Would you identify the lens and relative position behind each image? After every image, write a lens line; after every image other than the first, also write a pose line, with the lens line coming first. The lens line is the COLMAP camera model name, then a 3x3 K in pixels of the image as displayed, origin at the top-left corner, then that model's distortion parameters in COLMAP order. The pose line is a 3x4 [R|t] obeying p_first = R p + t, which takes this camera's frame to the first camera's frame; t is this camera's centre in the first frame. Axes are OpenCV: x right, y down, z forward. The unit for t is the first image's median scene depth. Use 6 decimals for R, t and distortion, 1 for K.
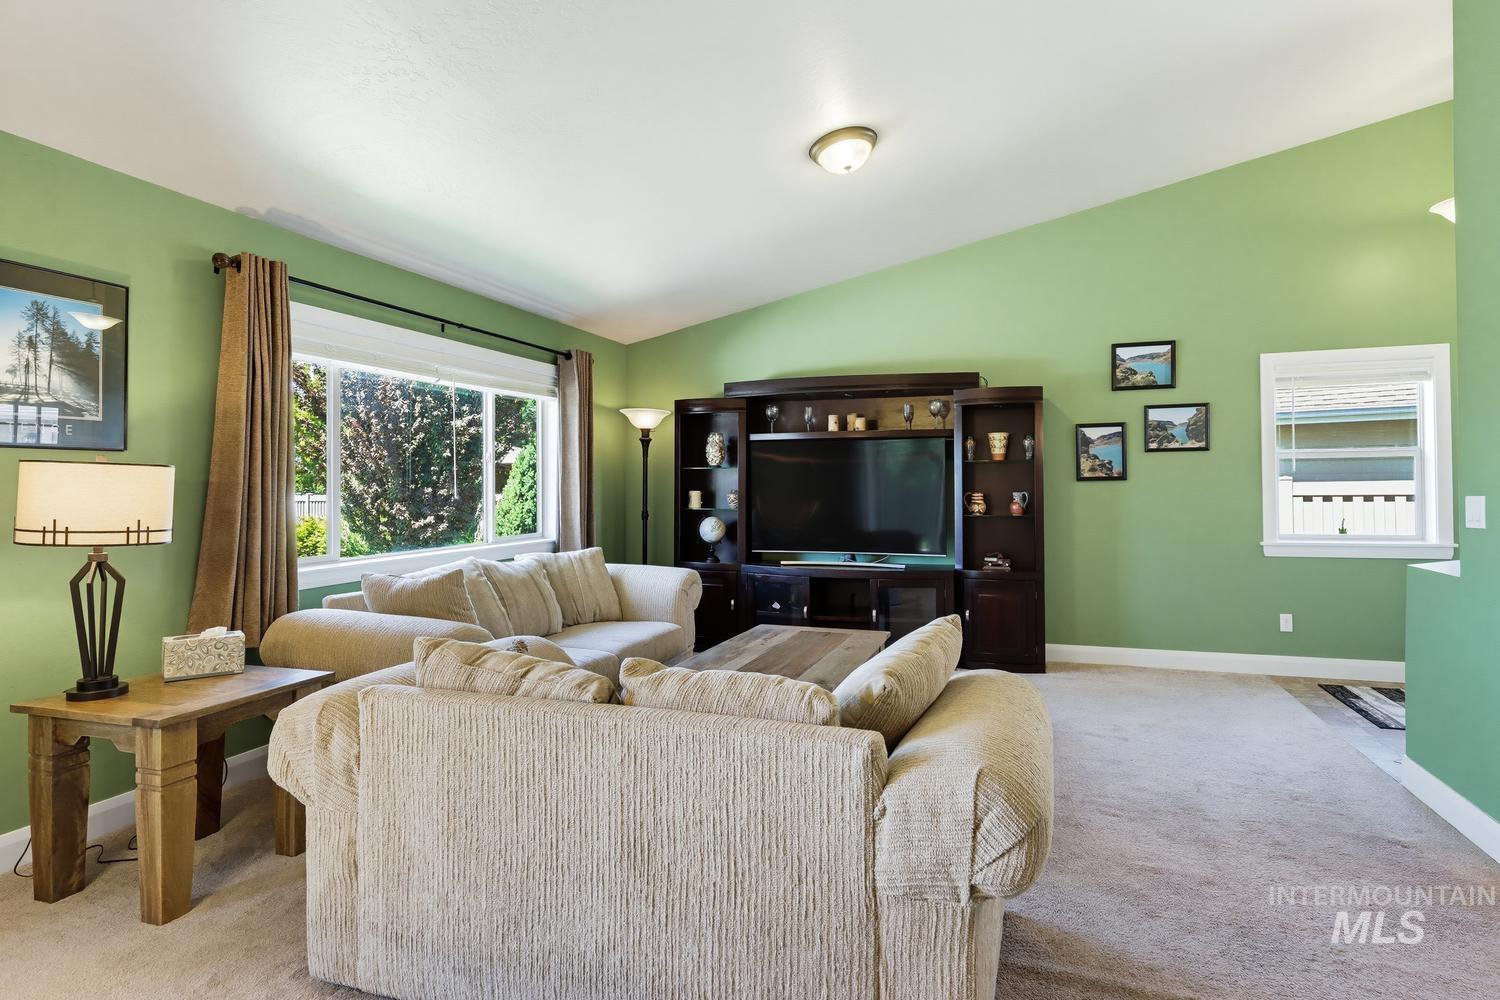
lens RADIAL K [[788.3, 0, 764.8], [0, 788.3, 480.7], [0, 0, 1]] dist [-0.004387, -0.002854]
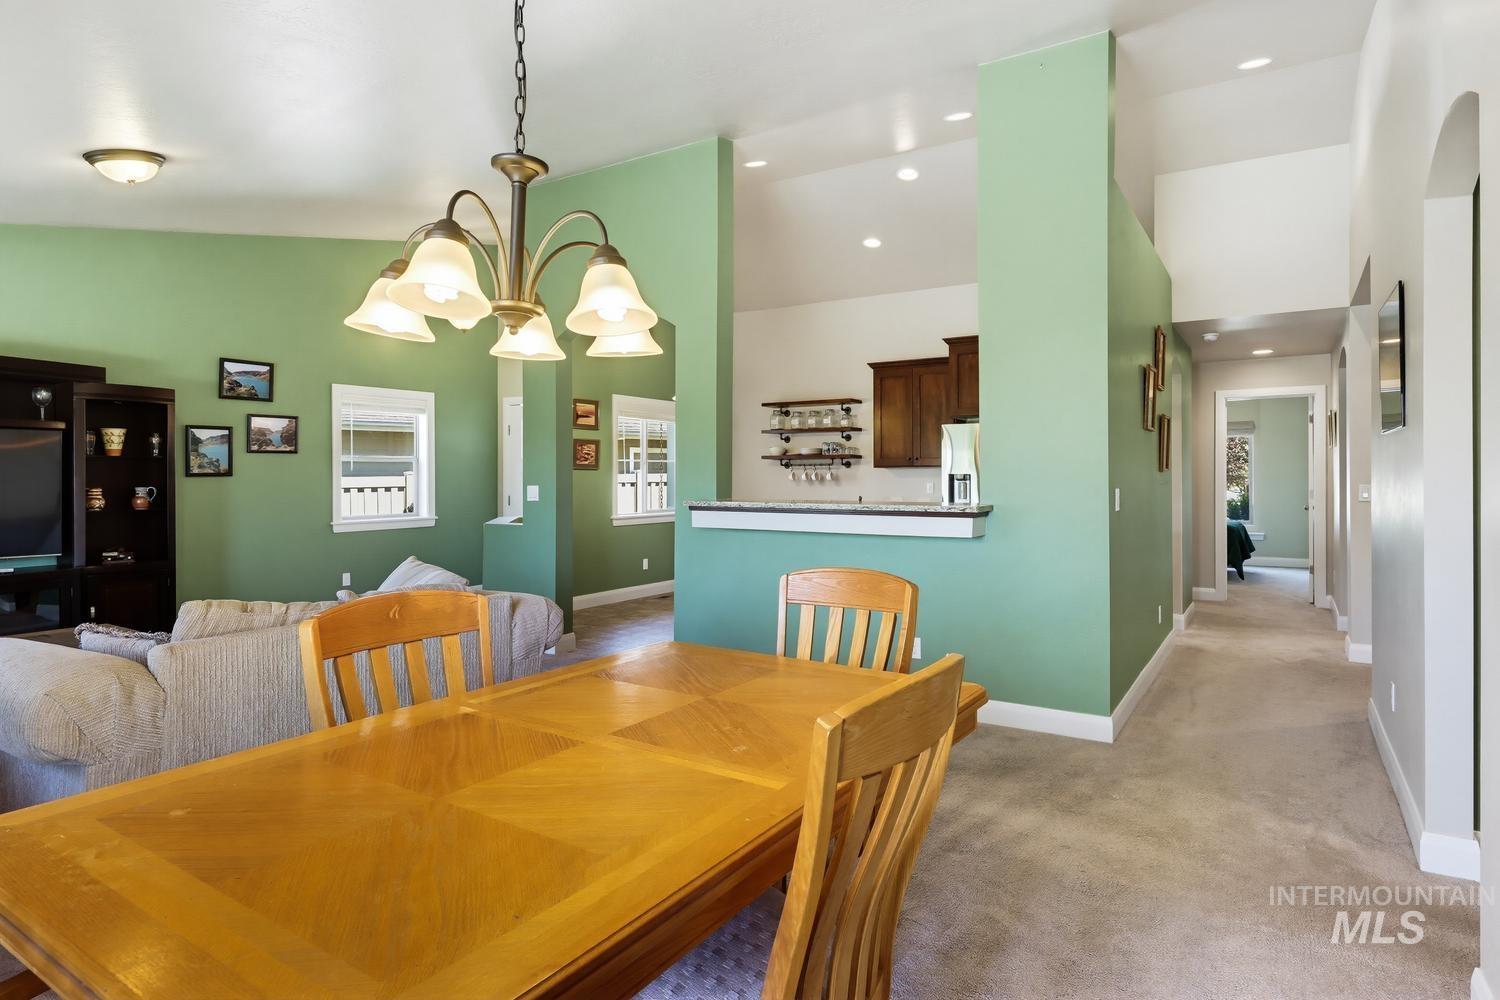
lens RADIAL K [[822.2, 0, 805.5], [0, 822.2, 475.9], [0, 0, 1]] dist [-0.004987, -0.001735]
pose [[0.196281, 0.006232, 0.980528, -0.571625], [-0.004647, 0.999974, -0.005425, 0.001716], [-0.980537, -0.003492, 0.196305, -0.076328]]
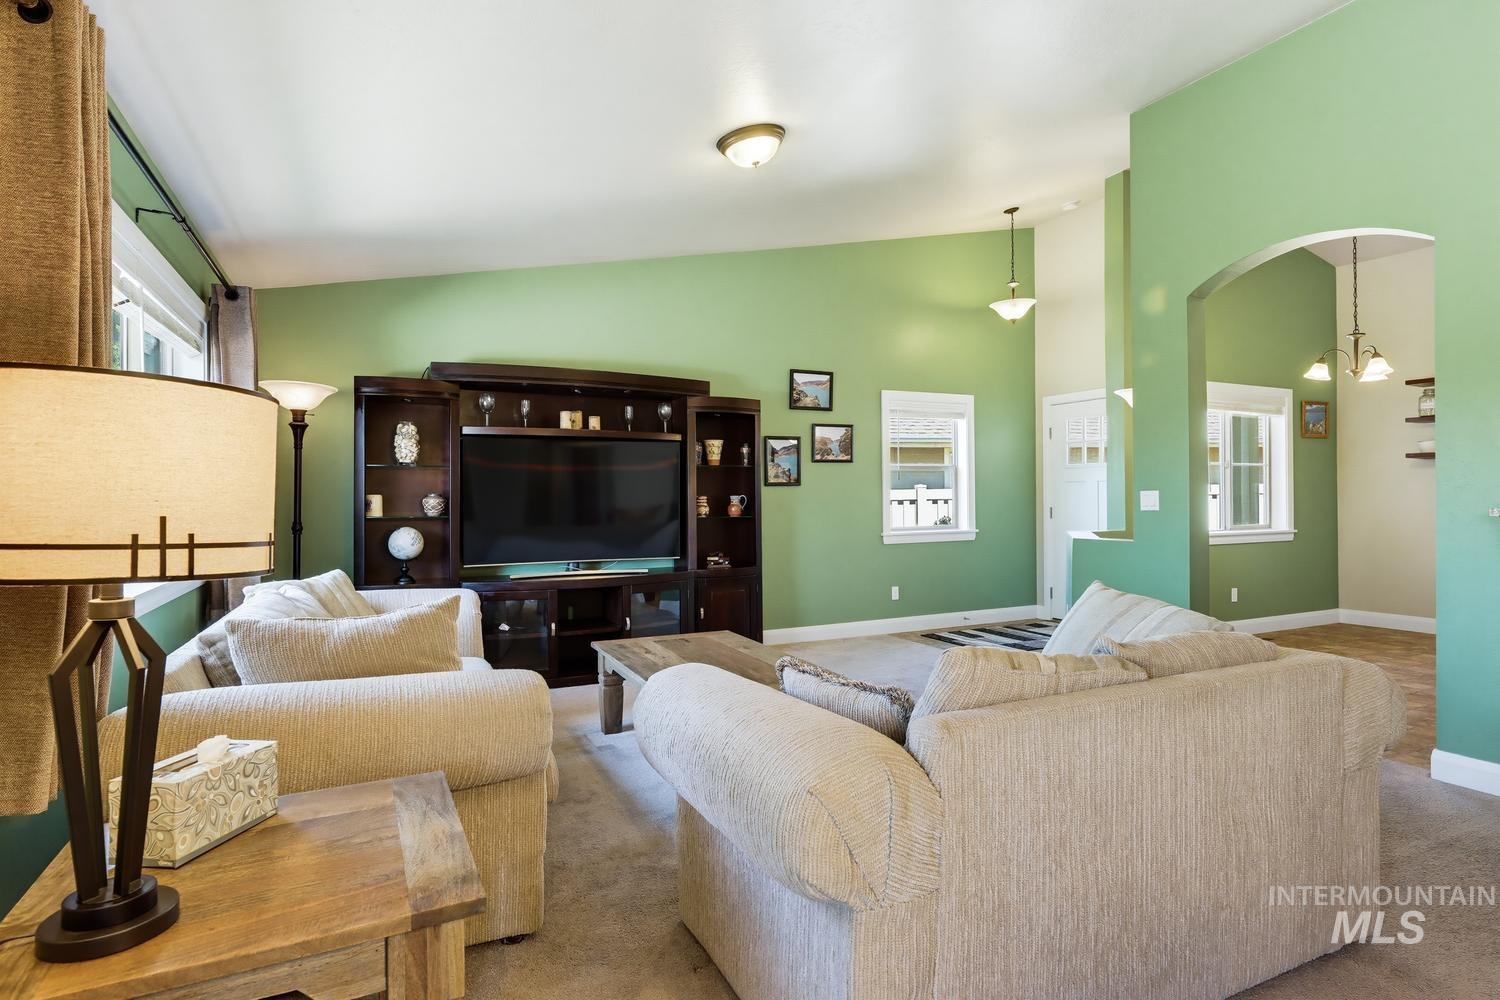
lens RADIAL K [[788.3, 0, 752.9], [0, 788.3, 497.1], [0, 0, 1]] dist [-0.004387, -0.002854]
pose [[0.705331, 0.001094, 0.708878, -0.433914], [-0.001151, 0.999999, -0.000398, 0.017329], [-0.708878, -0.000535, 0.705331, 0.214969]]
